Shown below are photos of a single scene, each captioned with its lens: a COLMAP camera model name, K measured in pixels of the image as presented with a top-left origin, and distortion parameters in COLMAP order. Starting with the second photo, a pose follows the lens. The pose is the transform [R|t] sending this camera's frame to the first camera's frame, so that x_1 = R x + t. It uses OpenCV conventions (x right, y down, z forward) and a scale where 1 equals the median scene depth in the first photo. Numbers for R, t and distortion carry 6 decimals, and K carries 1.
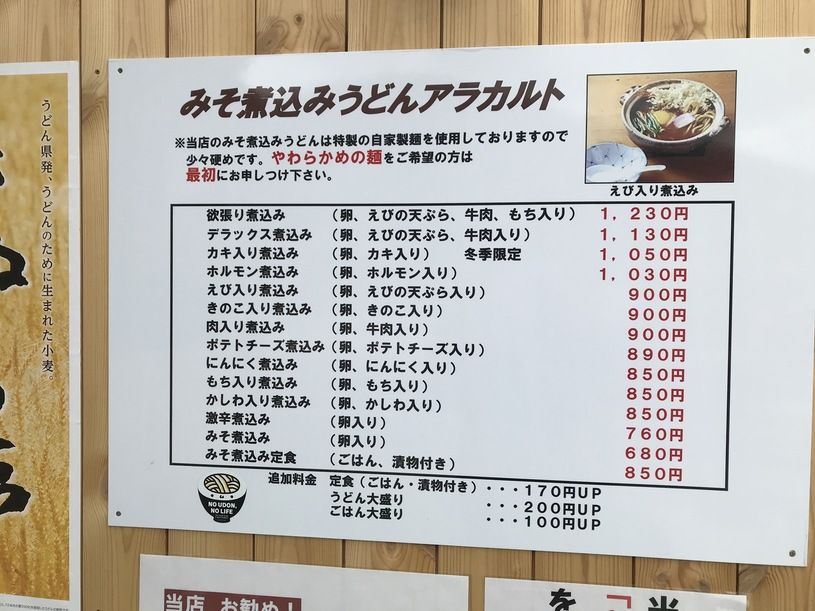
lens RADIAL K [[669.2, 0, 407.5], [0, 669.2, 305.5], [0, 0, 1]] dist [0.028431, 0.003019]
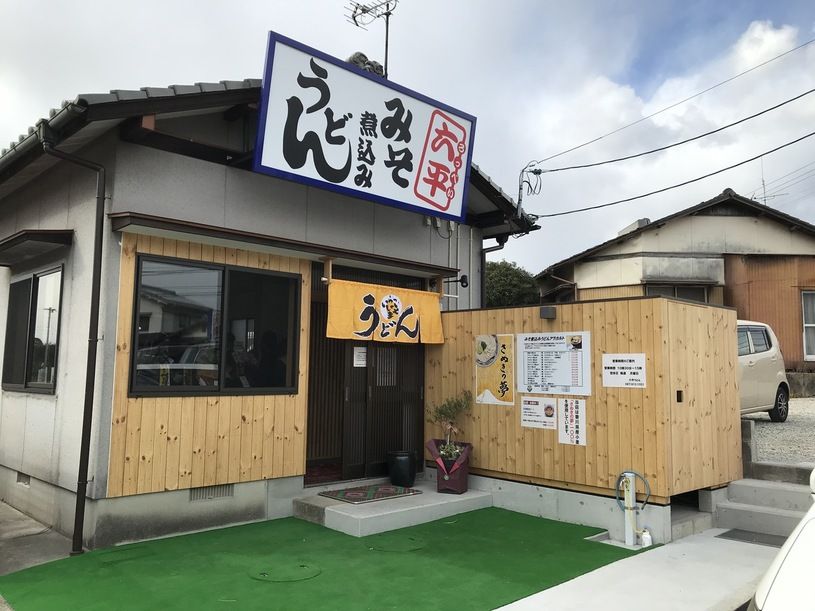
lens RADIAL K [[669.2, 0, 407.5], [0, 669.2, 305.5], [0, 0, 1]] dist [0.028431, 0.003019]
pose [[0.773893, -0.061274, -0.630346, 3.797327], [-0.013985, 0.993413, -0.113736, 0.241098], [0.633162, 0.096834, 0.767938, -6.316224]]
